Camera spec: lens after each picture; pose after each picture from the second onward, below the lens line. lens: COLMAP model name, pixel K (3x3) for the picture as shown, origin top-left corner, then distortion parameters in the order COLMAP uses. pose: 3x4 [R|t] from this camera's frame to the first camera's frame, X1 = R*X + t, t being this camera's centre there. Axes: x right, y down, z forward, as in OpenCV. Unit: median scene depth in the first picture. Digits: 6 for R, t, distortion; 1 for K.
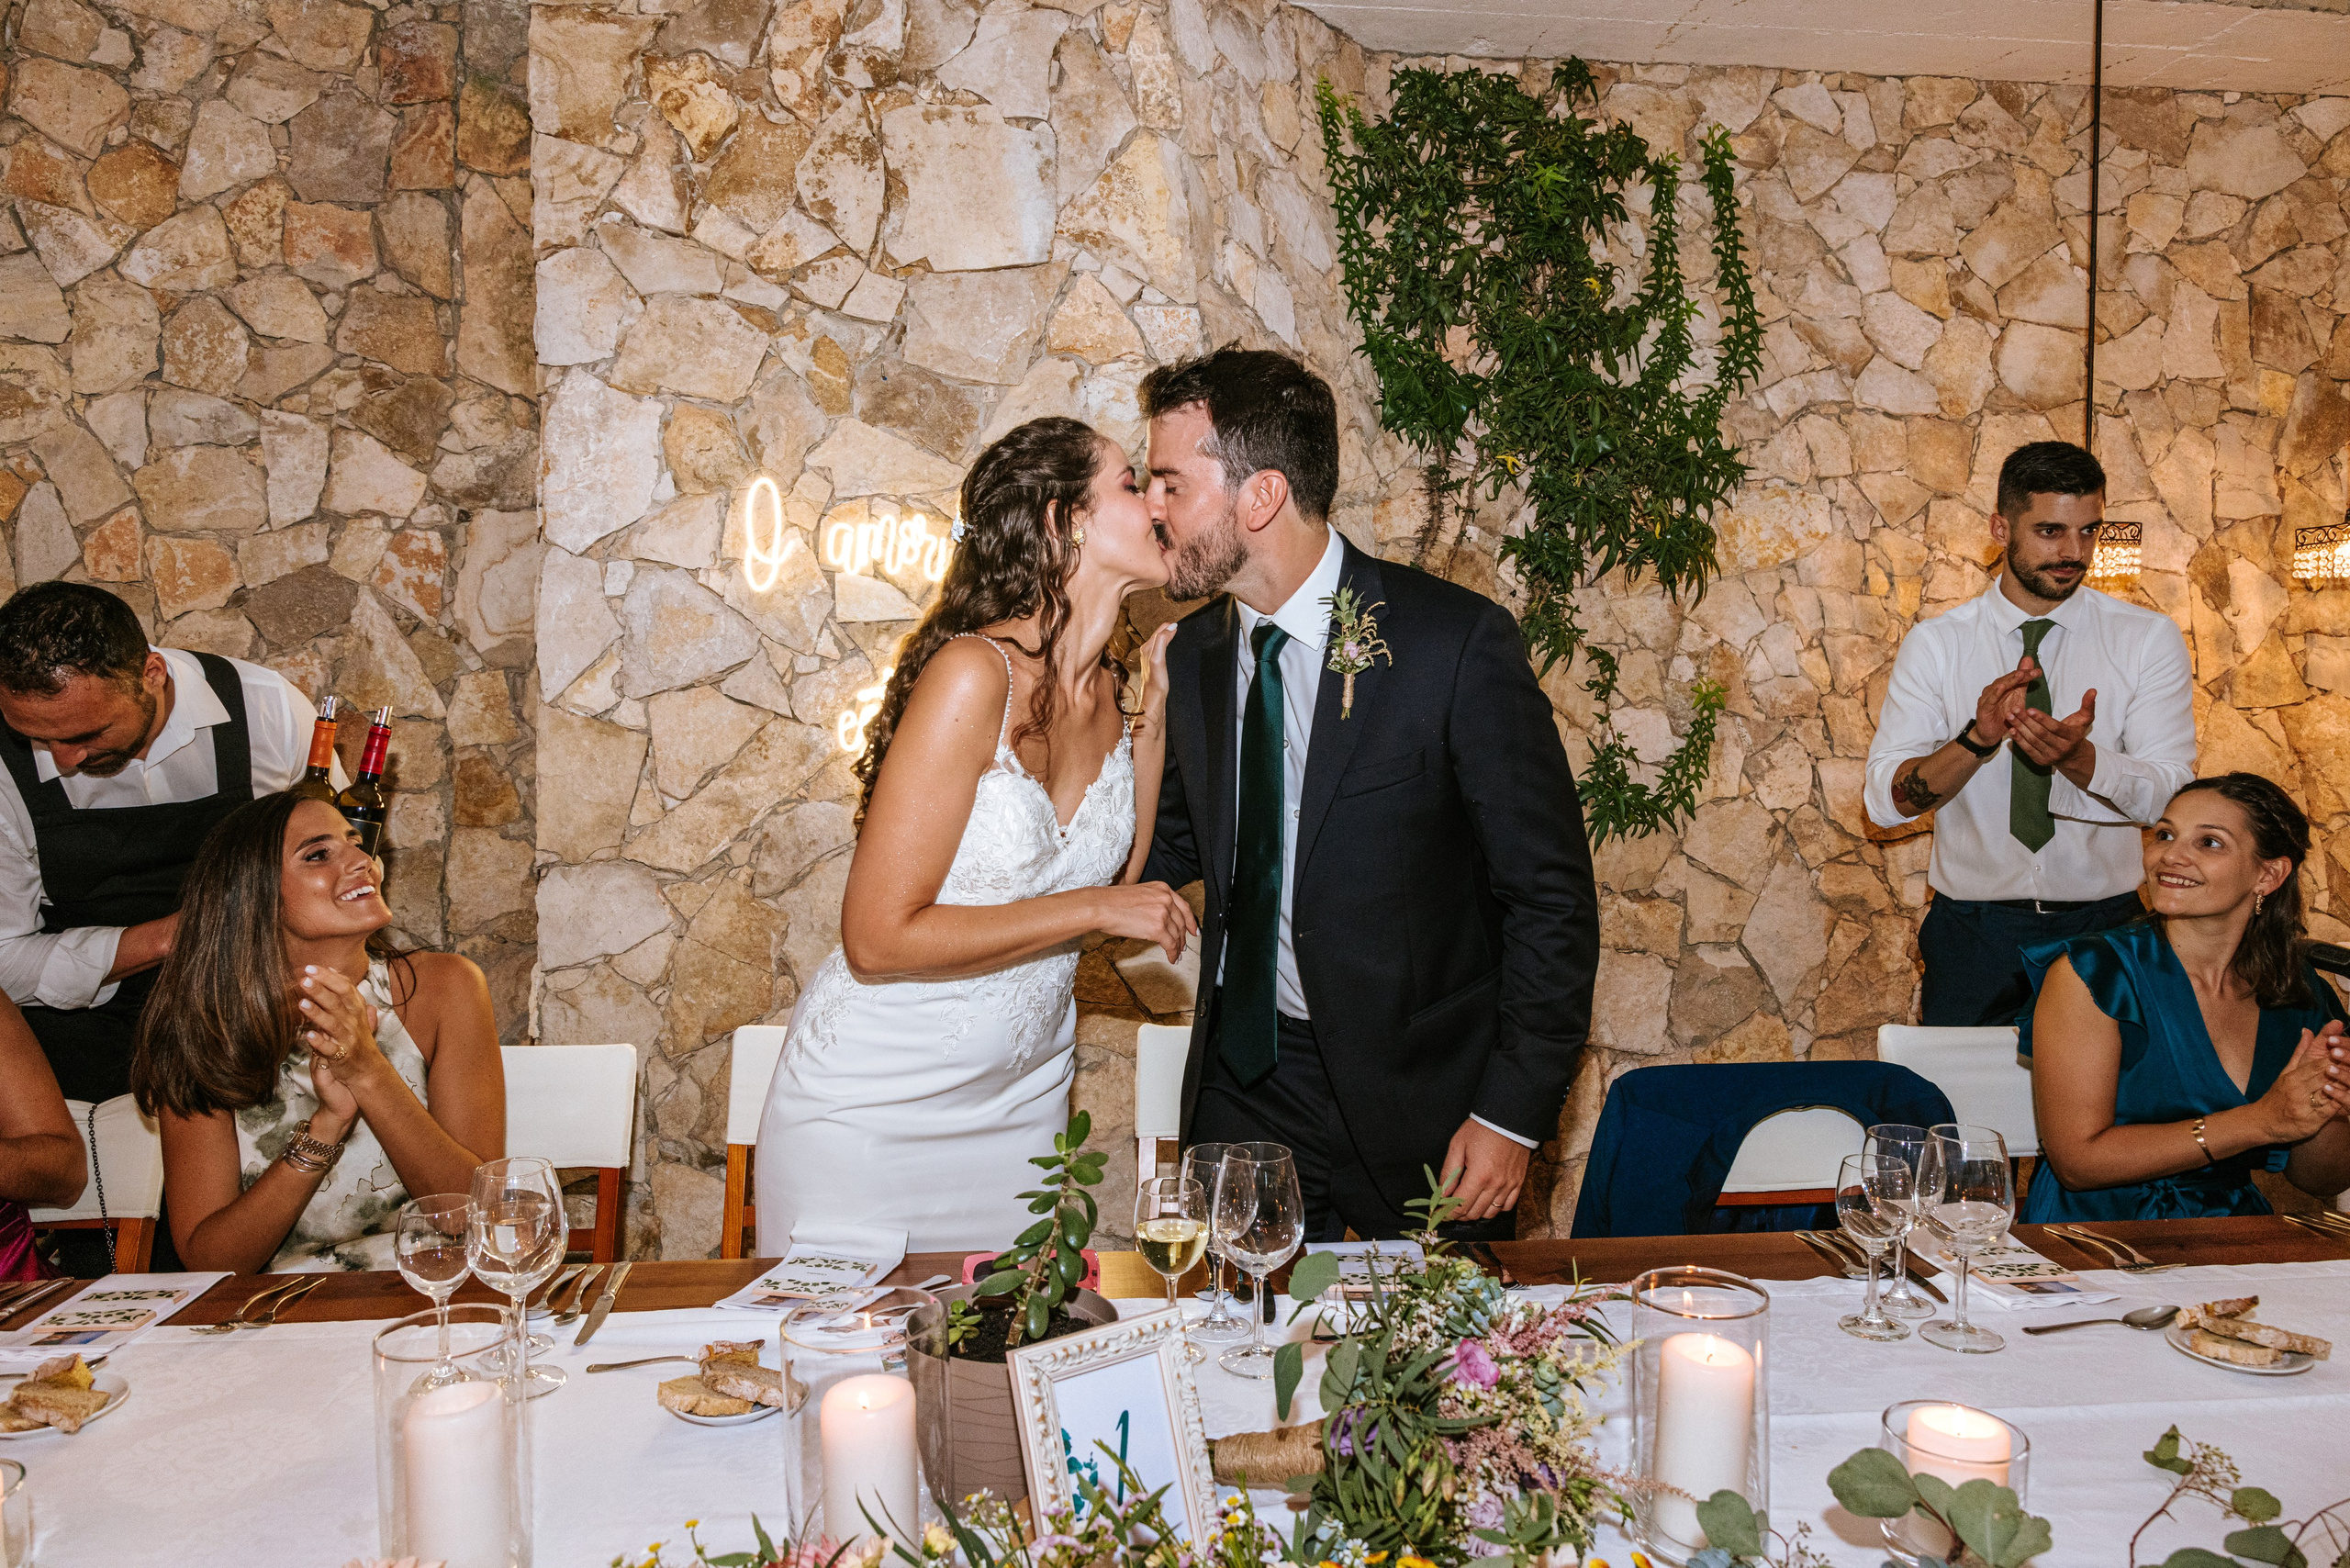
lens RADIAL K [[1666.4, 0, 1175.0], [0, 1666.4, 784.0], [0, 0, 1]] dist [0.032255, -0.031887]
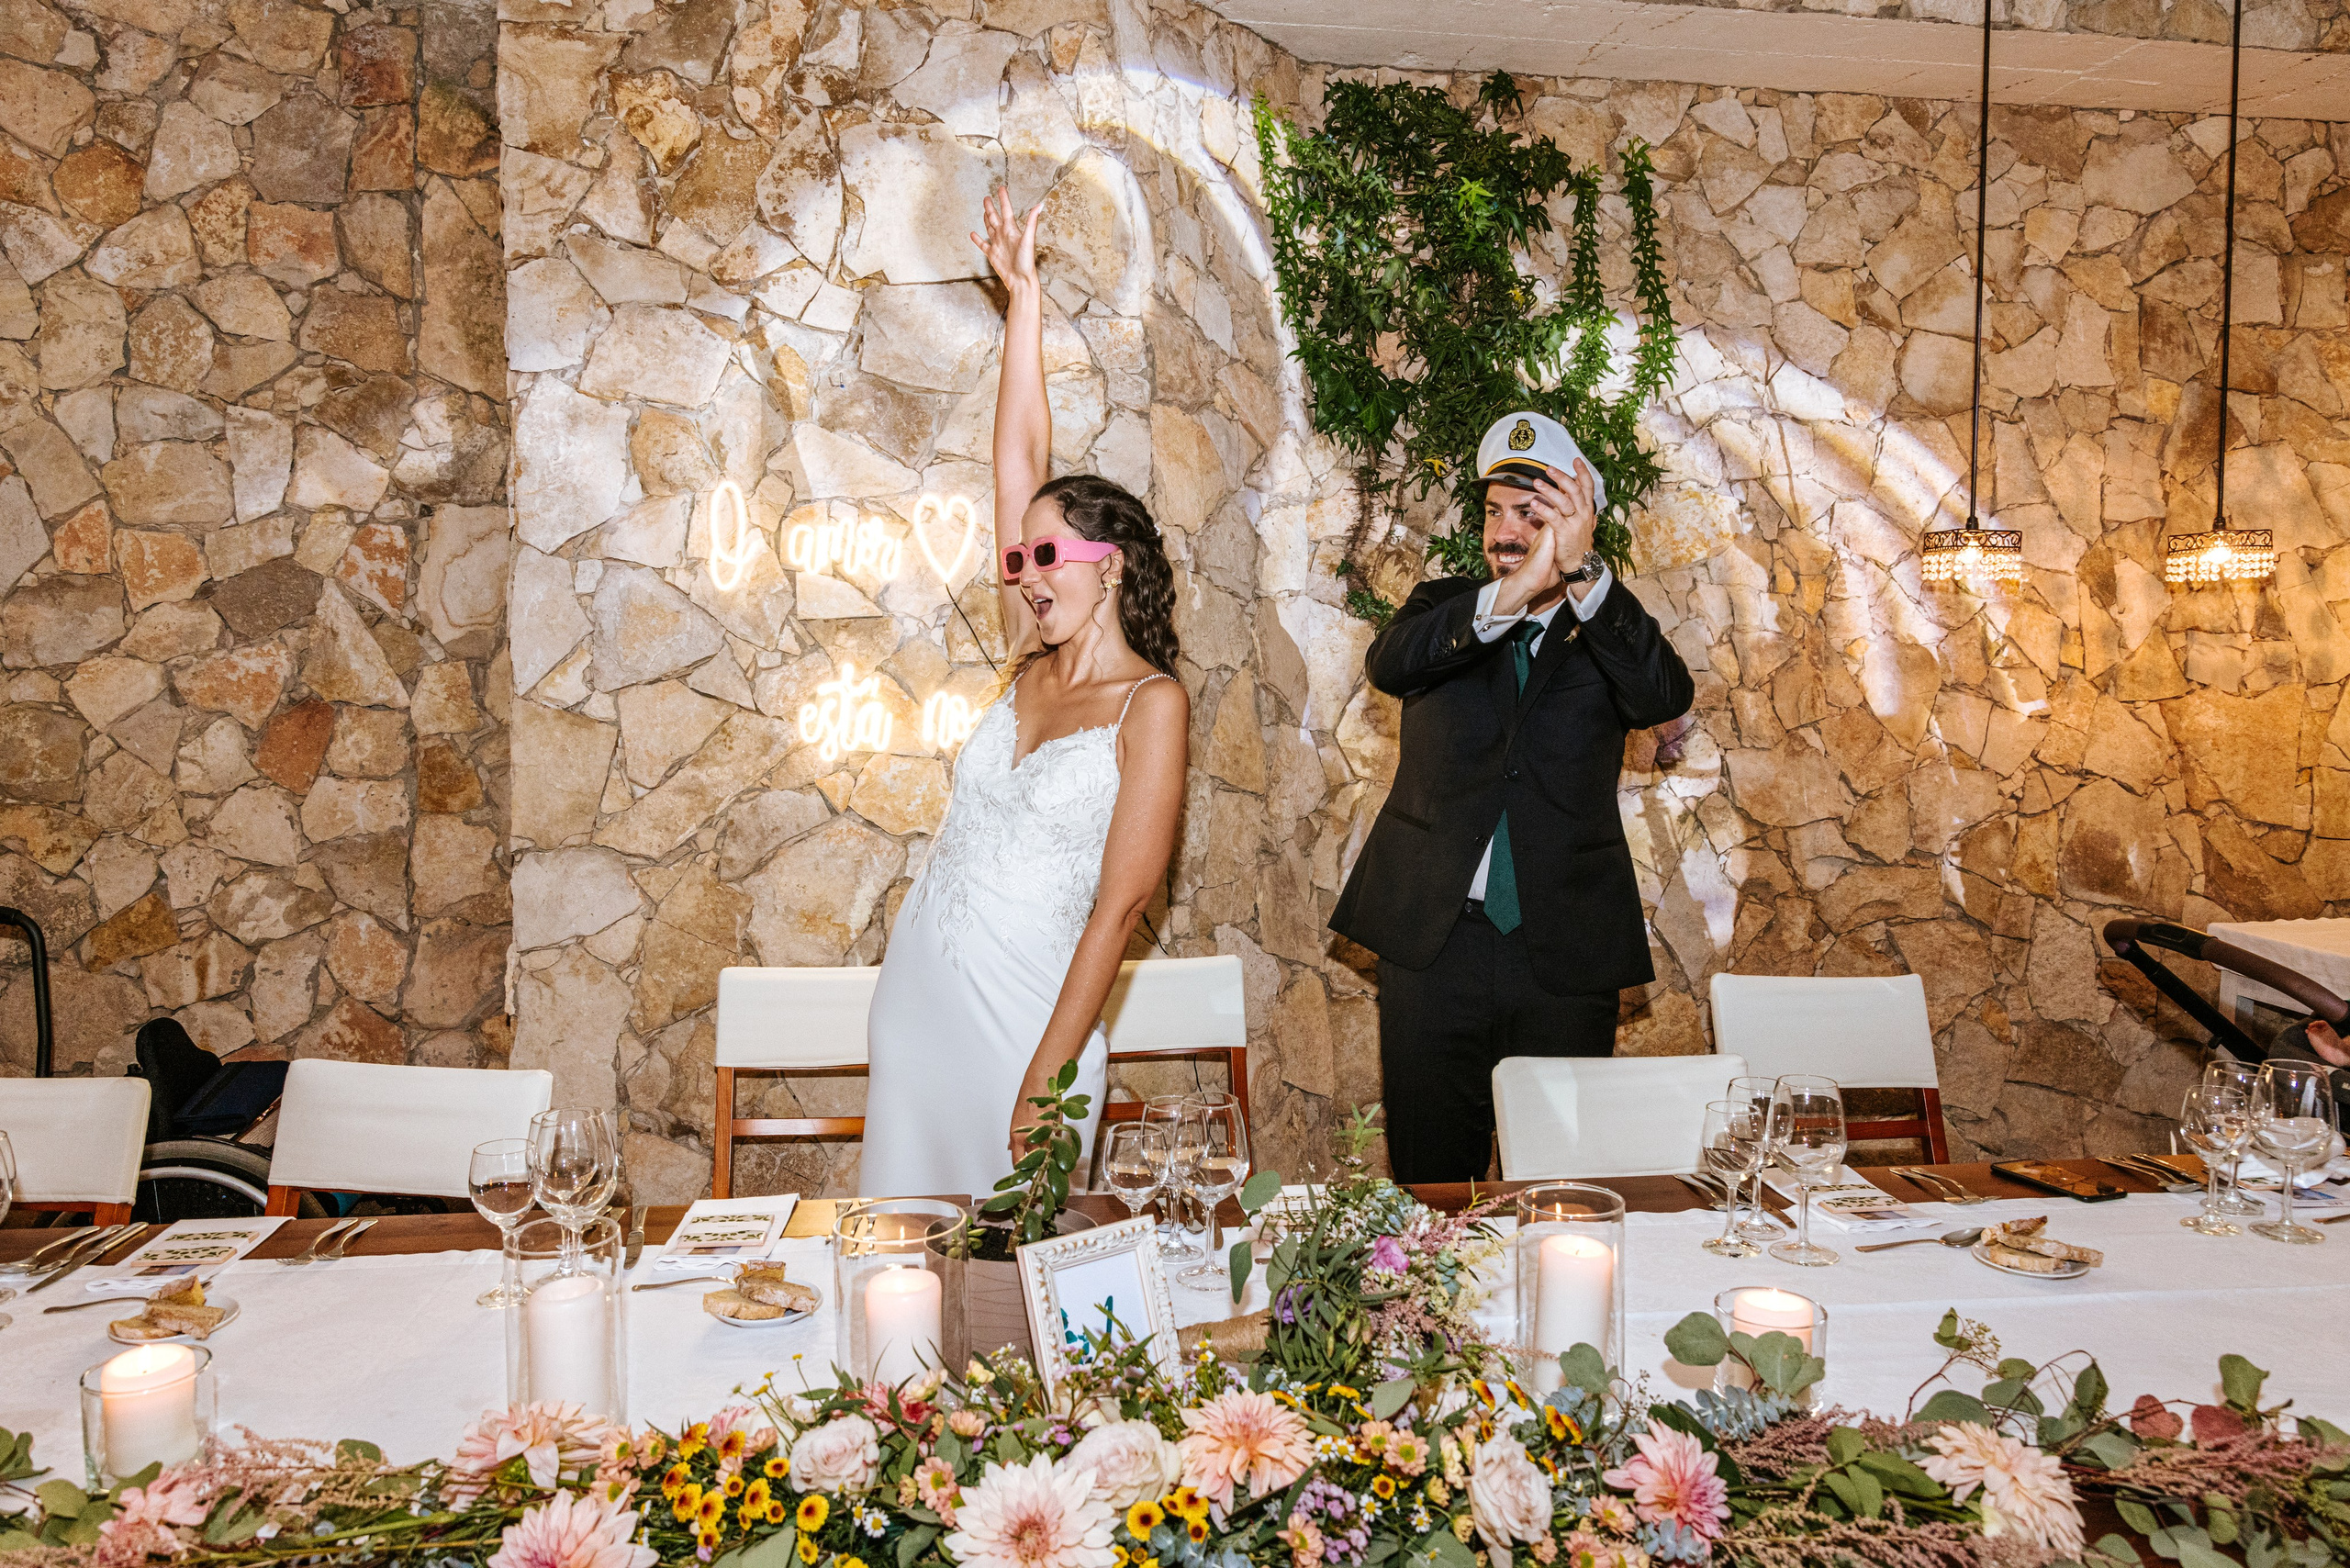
lens RADIAL K [[1744.0, 0, 1160.0], [0, 1744.0, 793.7], [0, 0, 1]] dist [0.030438, -0.030178]
pose [[0.999307, 0.001801, 0.037170, -0.014037], [-0.002487, 0.999827, 0.018417, -0.007430], [-0.037130, -0.018497, 0.999139, -0.098132]]
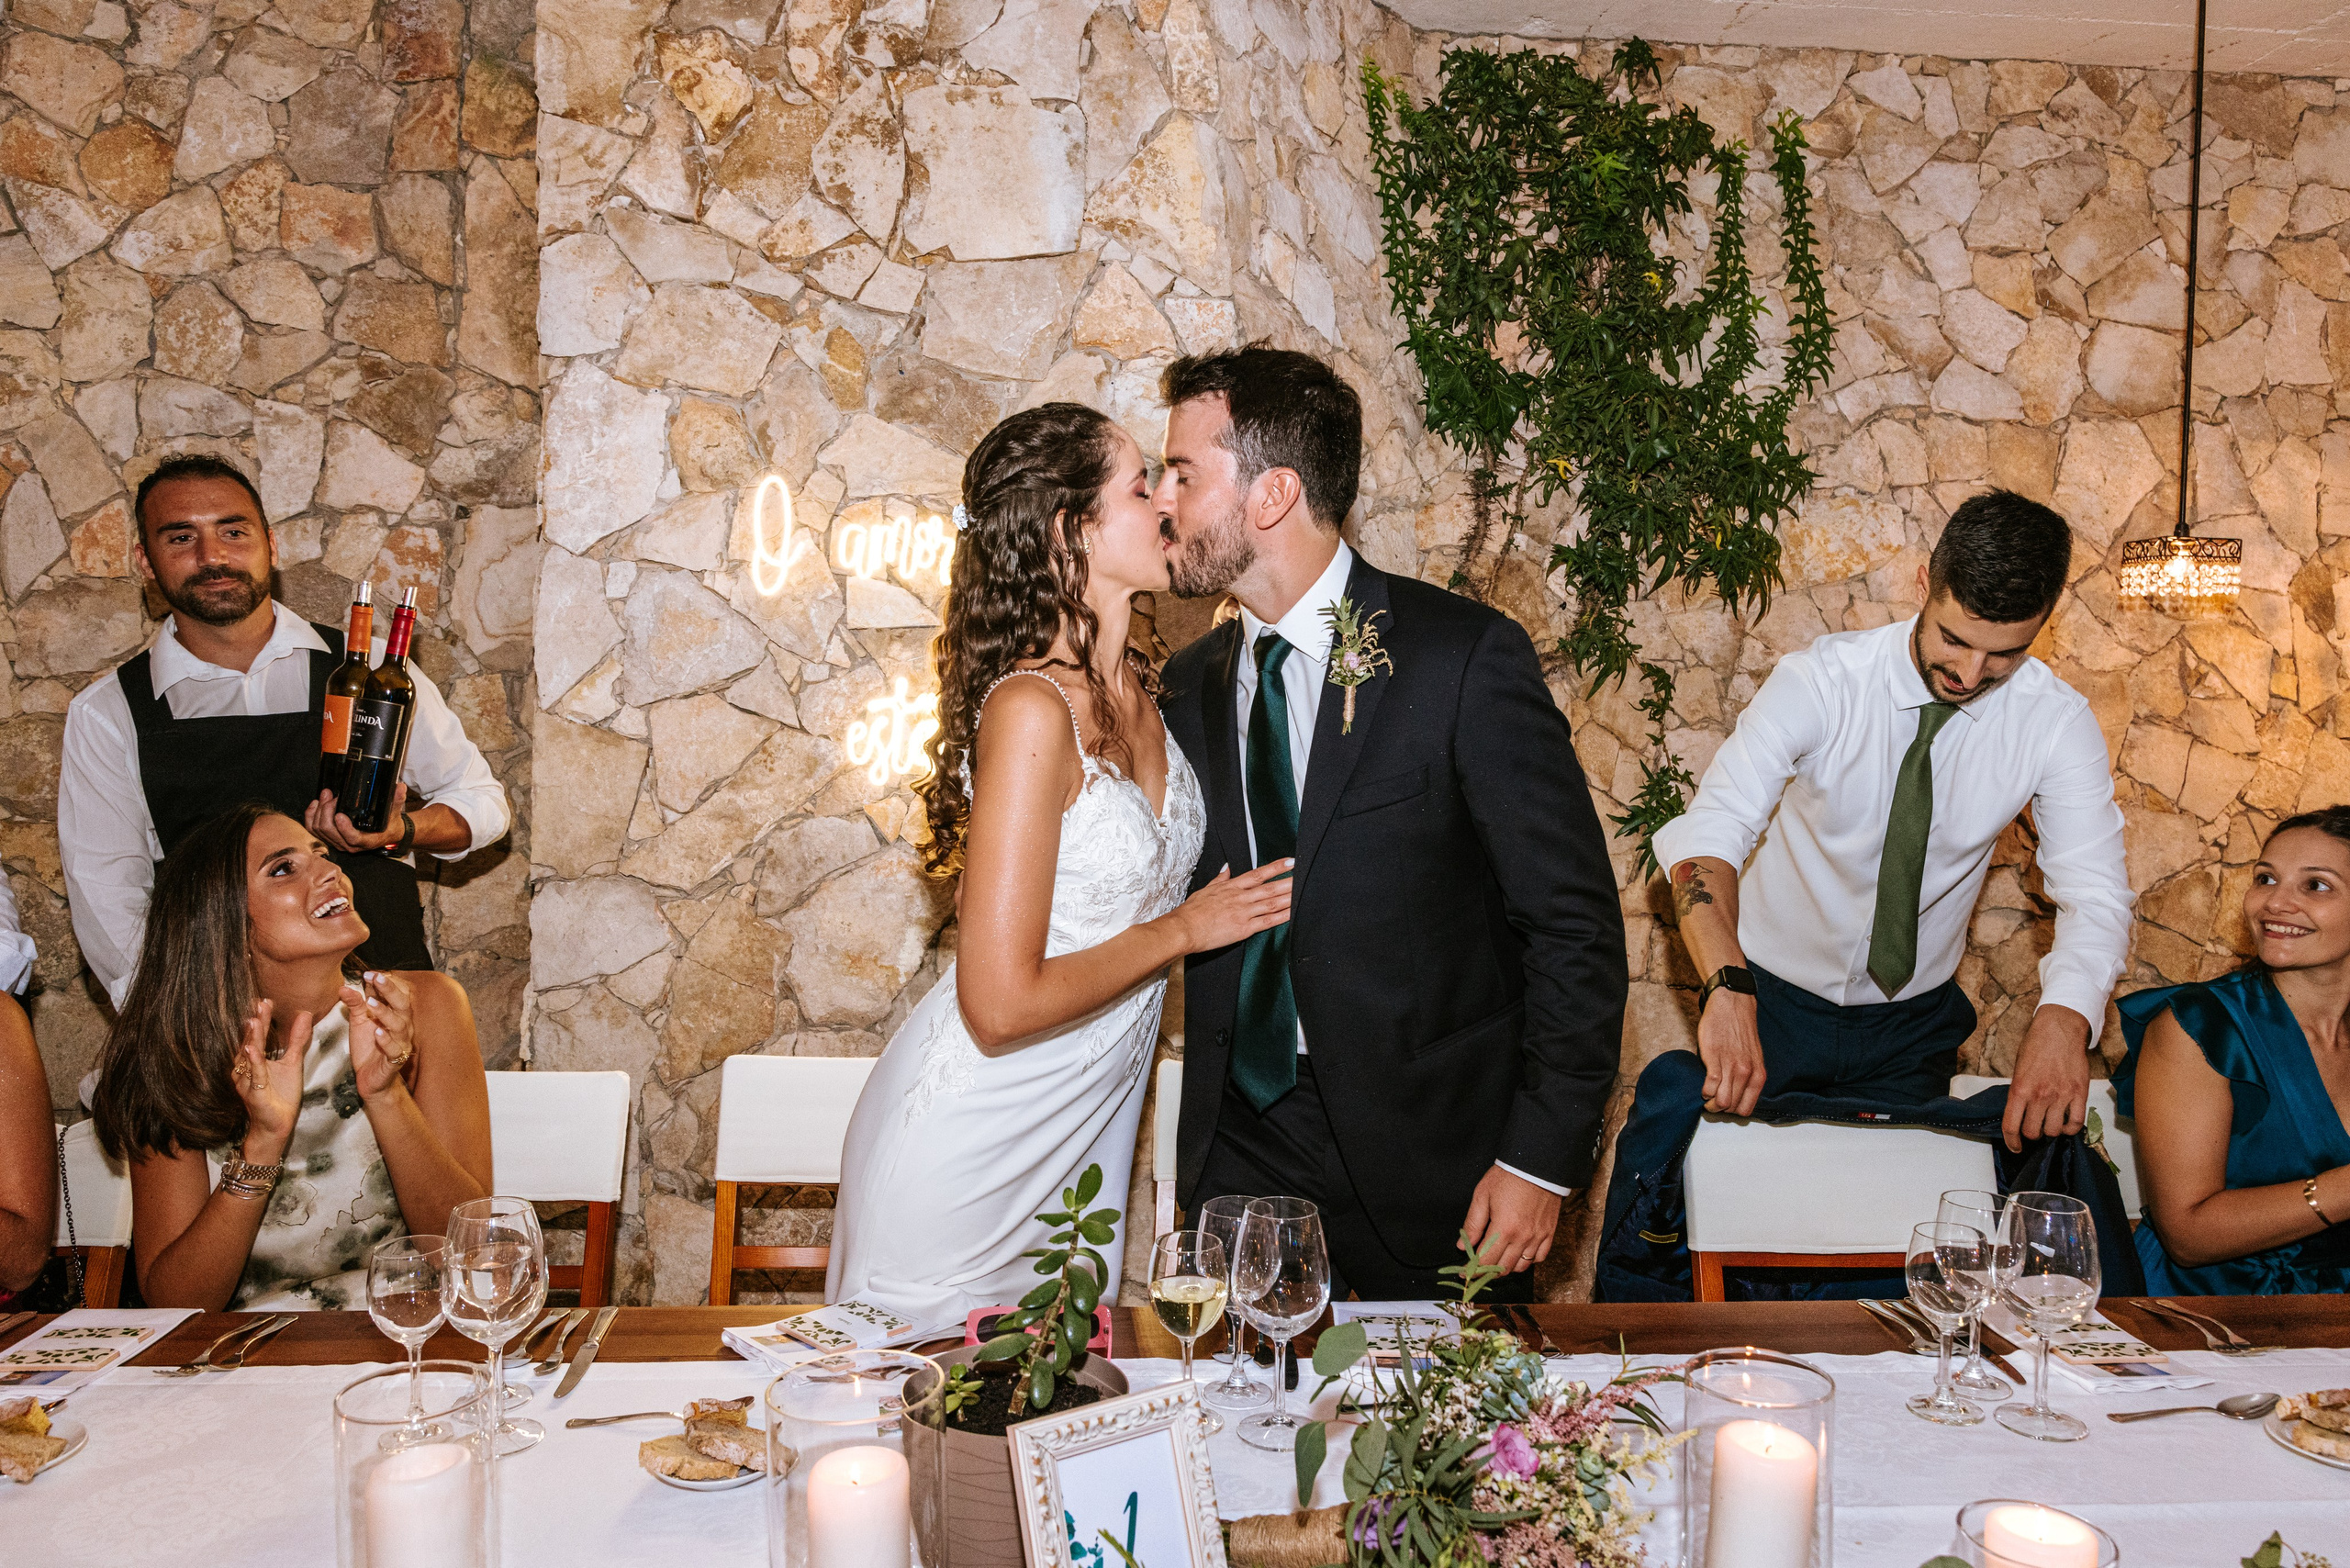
lens RADIAL K [[1744.0, 0, 1160.0], [0, 1744.0, 793.7], [0, 0, 1]] dist [0.030438, -0.030178]
pose [[0.999590, 0.014869, -0.024489, 0.000941], [-0.014902, 0.999888, -0.001172, -0.004062], [0.024469, 0.001537, 0.999699, 0.009313]]
